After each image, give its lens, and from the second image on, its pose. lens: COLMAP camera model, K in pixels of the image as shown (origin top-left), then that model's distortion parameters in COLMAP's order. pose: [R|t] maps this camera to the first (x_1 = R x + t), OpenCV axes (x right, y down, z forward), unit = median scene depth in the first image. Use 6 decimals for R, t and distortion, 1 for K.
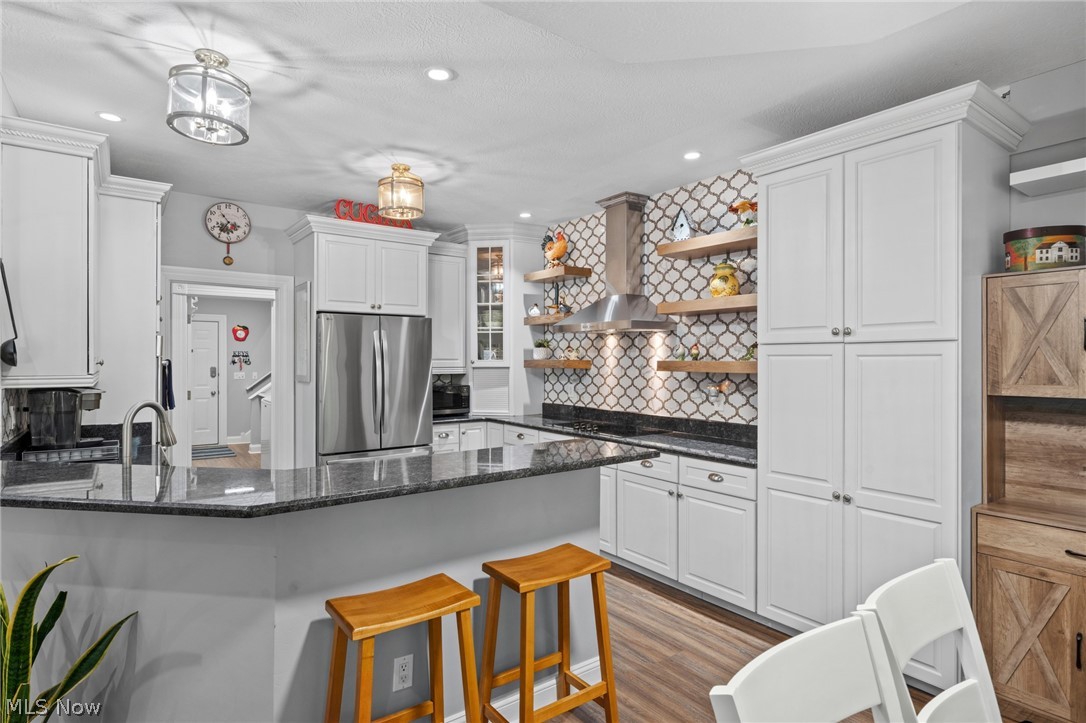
lens RADIAL K [[571.0, 0, 545.2], [0, 571.0, 360.5], [0, 0, 1]] dist [-0.000671, 0.000054]
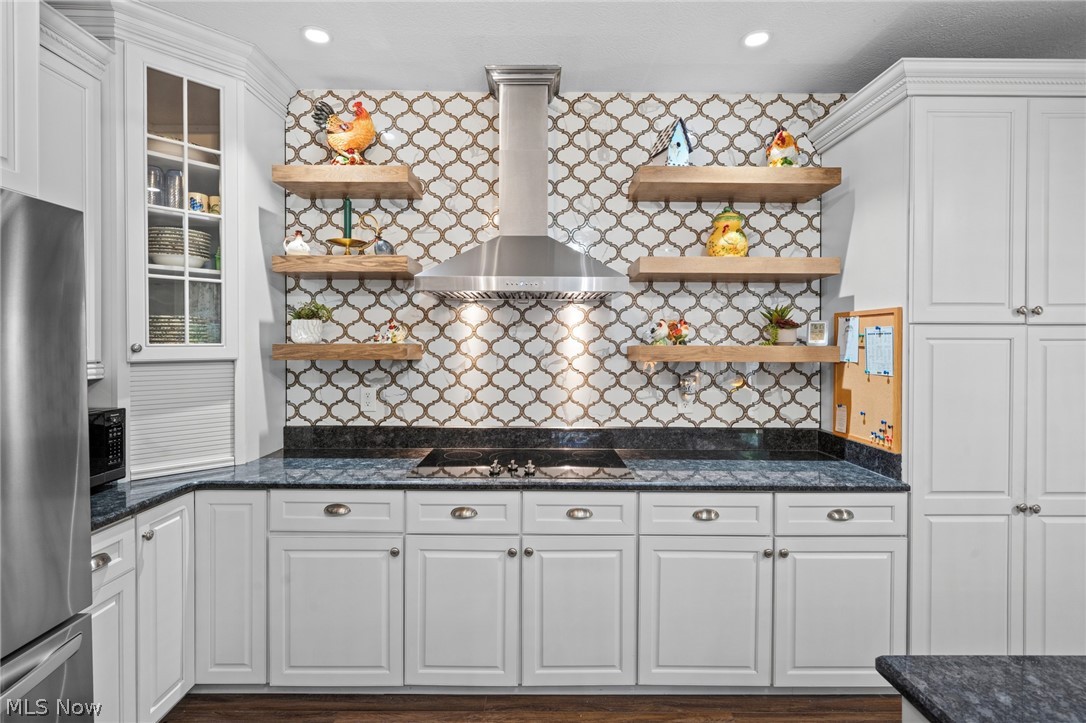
lens RADIAL K [[506.2, 0, 533.9], [0, 506.2, 348.4], [0, 0, 1]] dist [-0.000542, 0.001841]
pose [[0.591098, -0.005849, 0.806578, -0.277899], [-0.000091, 0.999973, 0.007318, -0.000243], [-0.806599, -0.004399, 0.591082, 0.632374]]
